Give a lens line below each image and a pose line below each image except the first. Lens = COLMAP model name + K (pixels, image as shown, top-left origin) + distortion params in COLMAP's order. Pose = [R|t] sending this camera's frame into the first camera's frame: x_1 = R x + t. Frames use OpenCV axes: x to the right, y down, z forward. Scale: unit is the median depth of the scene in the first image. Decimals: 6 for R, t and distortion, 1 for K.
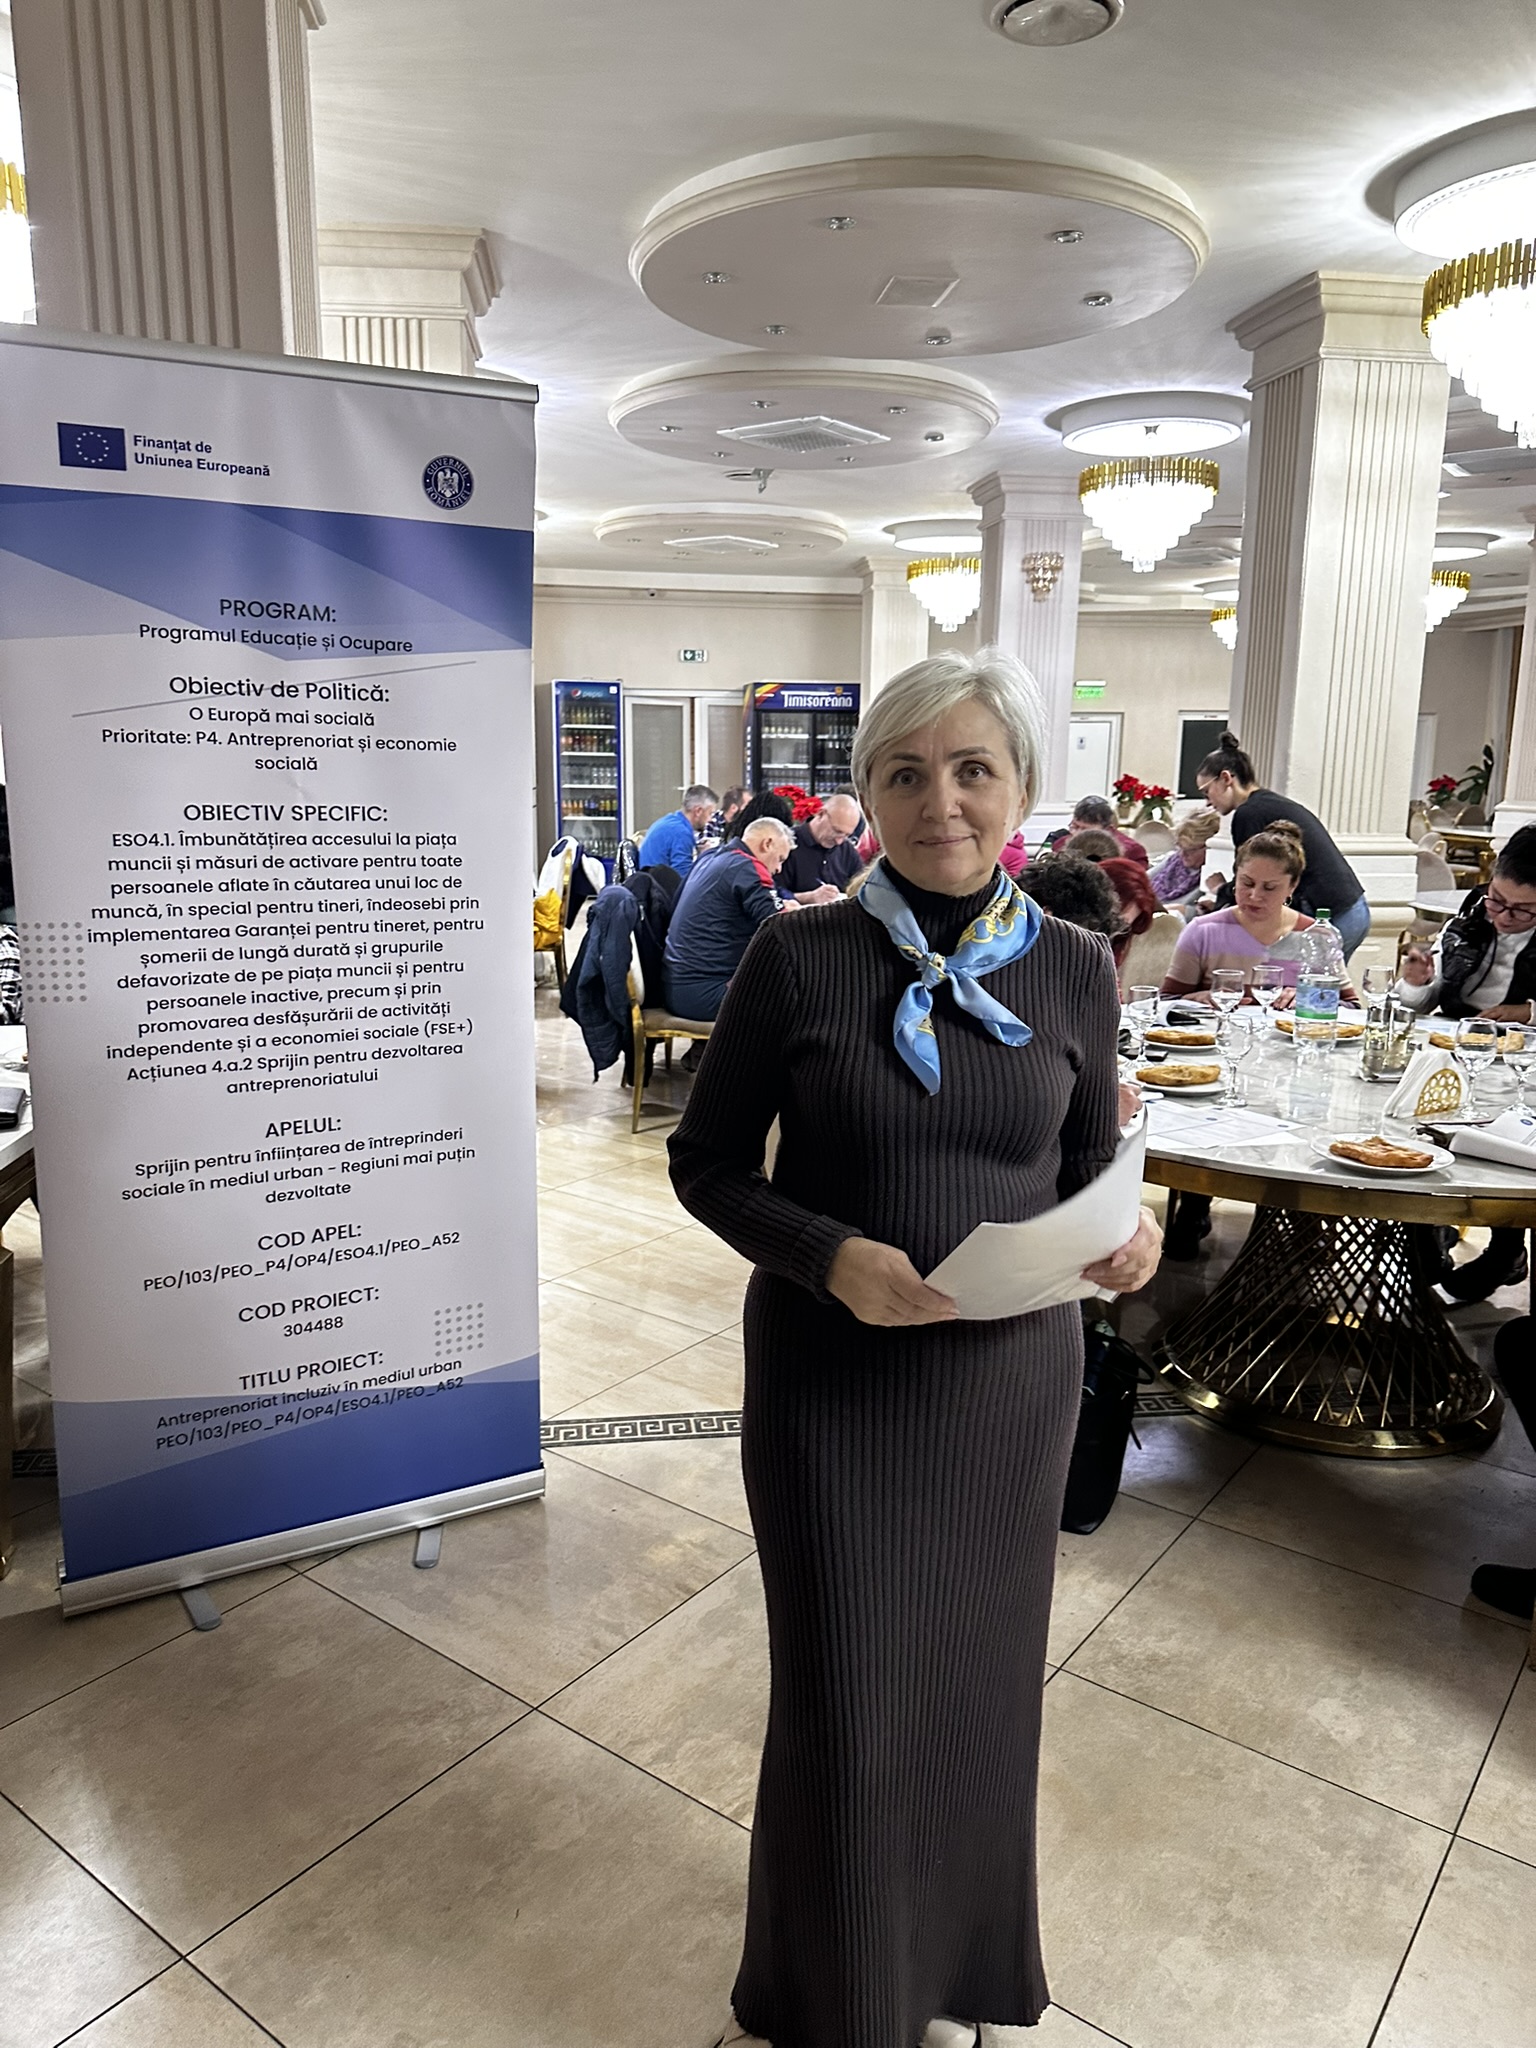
lens RADIAL K [[1459.1, 0, 768.2], [0, 1459.1, 1033.4], [0, 0, 1]] dist [0.060450, -0.030080]
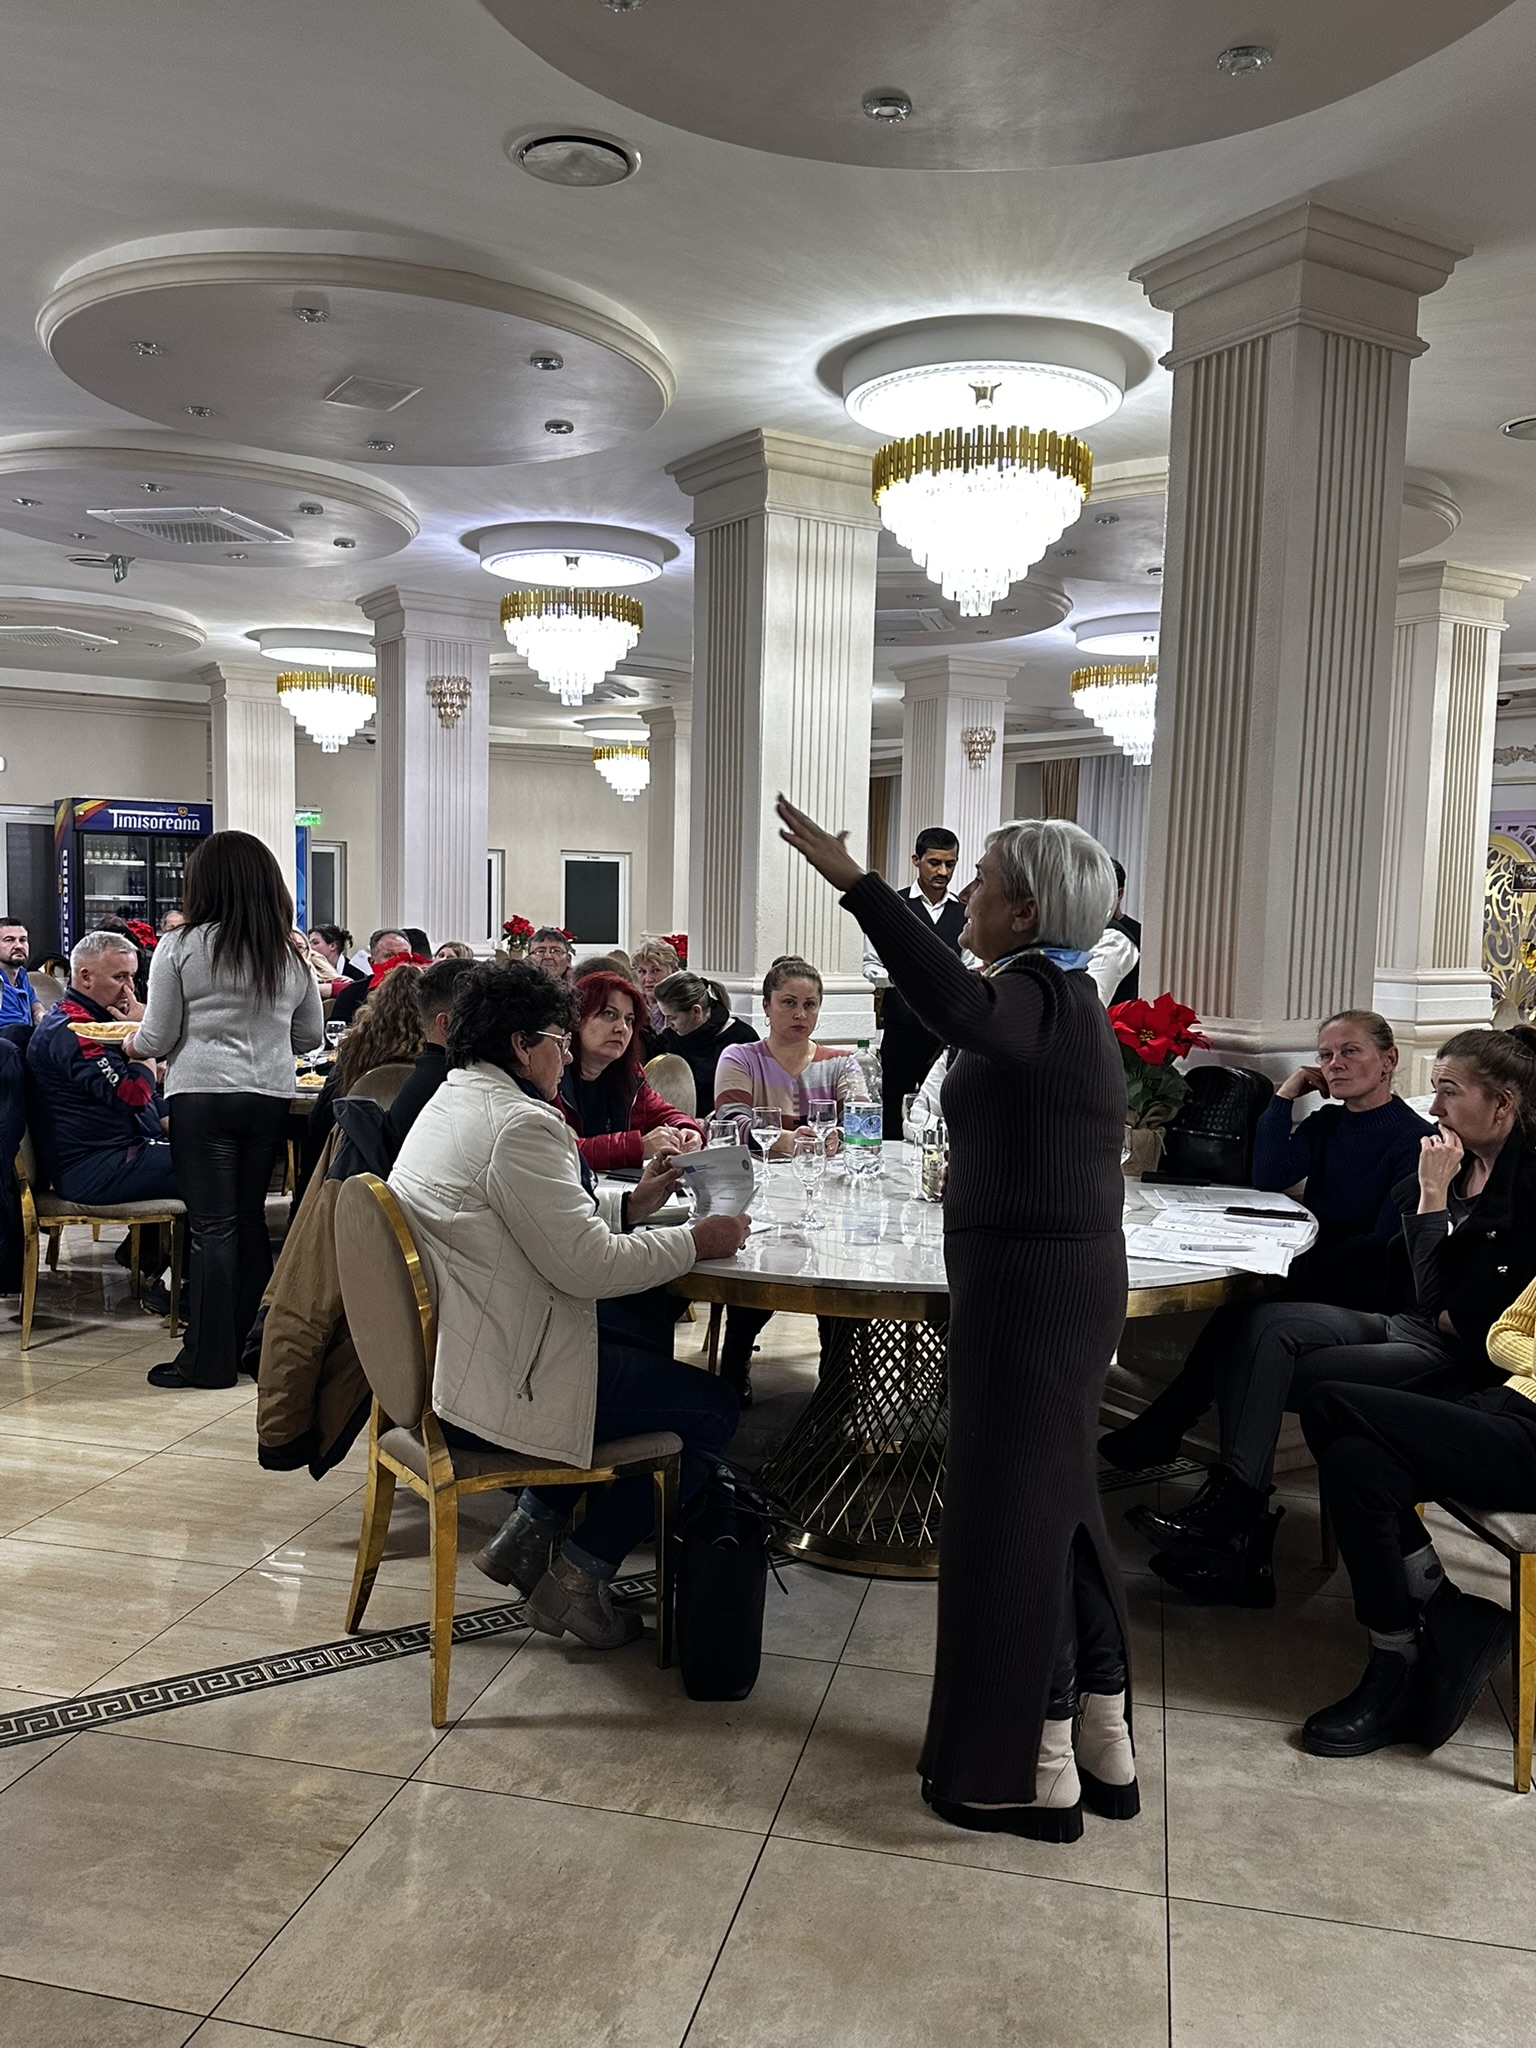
lens RADIAL K [[1645.4, 0, 683.3], [0, 1645.4, 1076.9], [0, 0, 1]] dist [0.248964, -0.373658]
pose [[0.923431, -0.037271, 0.381950, -0.135850], [0.066030, 0.995861, -0.062462, 0.003420], [-0.378041, 0.082899, 0.922070, -0.020634]]
